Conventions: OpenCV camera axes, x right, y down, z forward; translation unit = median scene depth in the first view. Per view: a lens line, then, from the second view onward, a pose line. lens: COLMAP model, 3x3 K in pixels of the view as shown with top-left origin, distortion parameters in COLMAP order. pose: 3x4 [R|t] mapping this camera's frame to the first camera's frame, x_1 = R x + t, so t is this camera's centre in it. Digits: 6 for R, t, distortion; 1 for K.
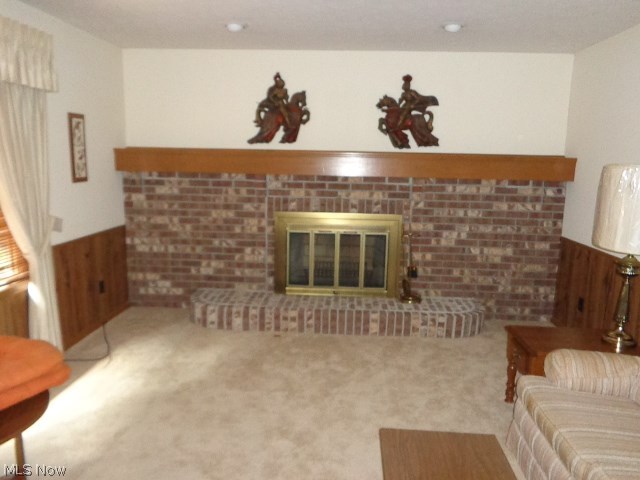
lens RADIAL K [[485.2, 0, 320.0], [0, 485.2, 240.0], [0, 0, 1]] dist [0.001277, -0.001462]
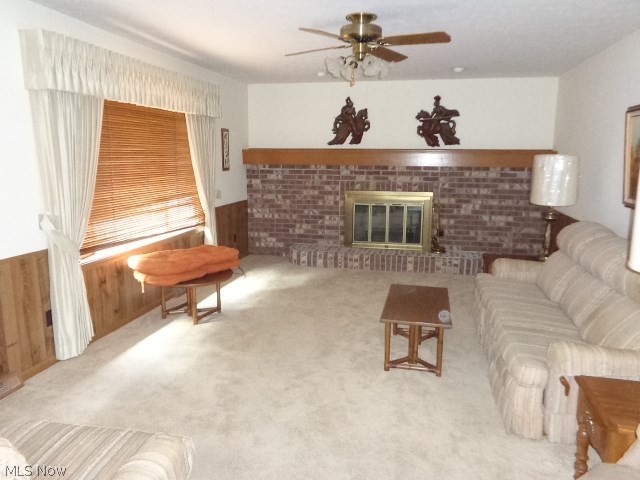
lens RADIAL K [[485.2, 0, 320.0], [0, 485.2, 240.0], [0, 0, 1]] dist [0.001277, -0.001462]
pose [[0.987722, 0.013345, -0.155648, 0.063583], [-0.012605, 0.999904, 0.005739, 0.085511], [0.155709, -0.003706, 0.987796, -0.480664]]
